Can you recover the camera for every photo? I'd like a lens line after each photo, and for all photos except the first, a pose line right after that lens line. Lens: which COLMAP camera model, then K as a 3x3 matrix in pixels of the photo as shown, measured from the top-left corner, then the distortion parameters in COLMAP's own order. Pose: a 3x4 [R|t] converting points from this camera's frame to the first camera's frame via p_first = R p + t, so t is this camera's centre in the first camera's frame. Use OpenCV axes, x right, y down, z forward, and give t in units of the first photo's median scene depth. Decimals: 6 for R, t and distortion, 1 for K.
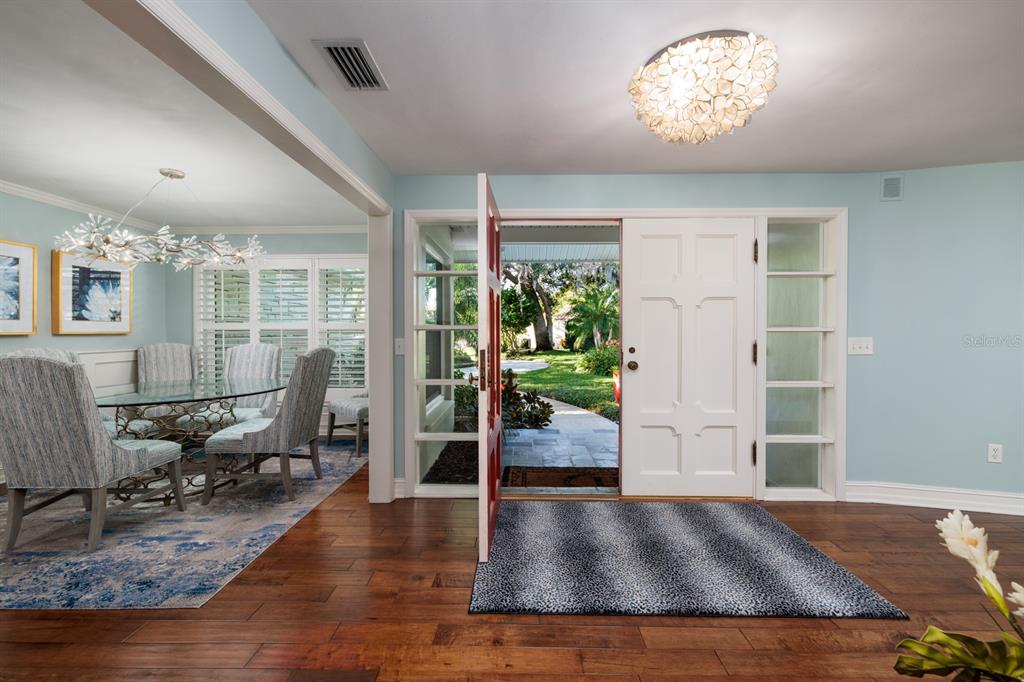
lens RADIAL K [[448.7, 0, 512.0], [0, 448.7, 333.4], [0, 0, 1]] dist [0.000269, -0.000522]
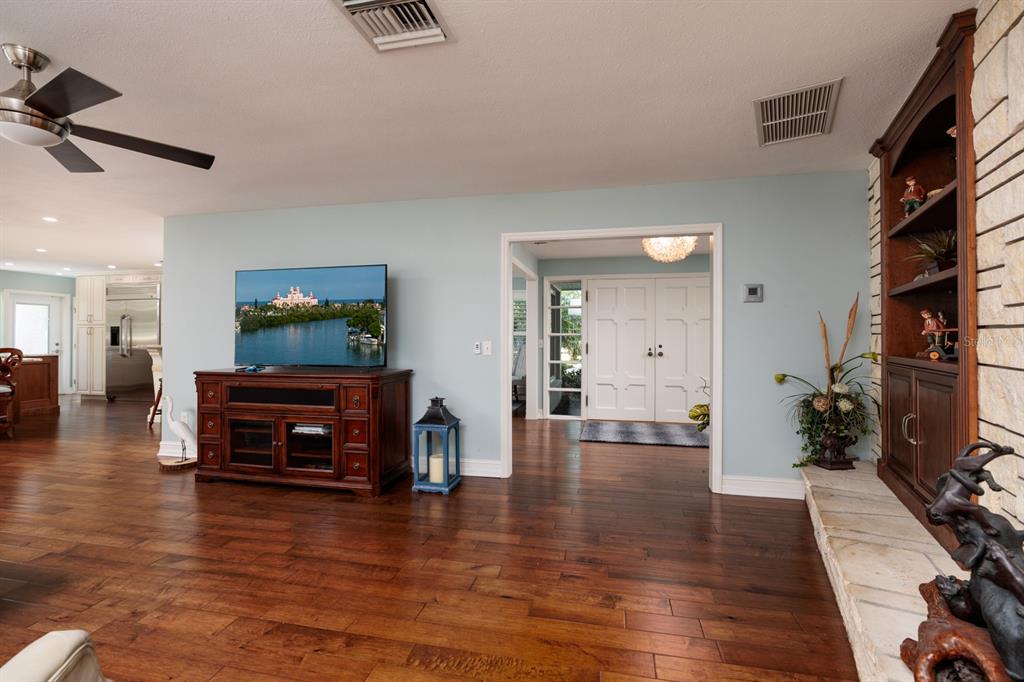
lens RADIAL K [[448.7, 0, 513.9], [0, 448.7, 336.1], [0, 0, 1]] dist [0.000269, -0.000522]
pose [[0.980567, -0.001065, -0.196182, 0.030348], [-0.001254, 0.999931, -0.011697, 0.017132], [0.196181, 0.011715, 0.980498, -1.003553]]
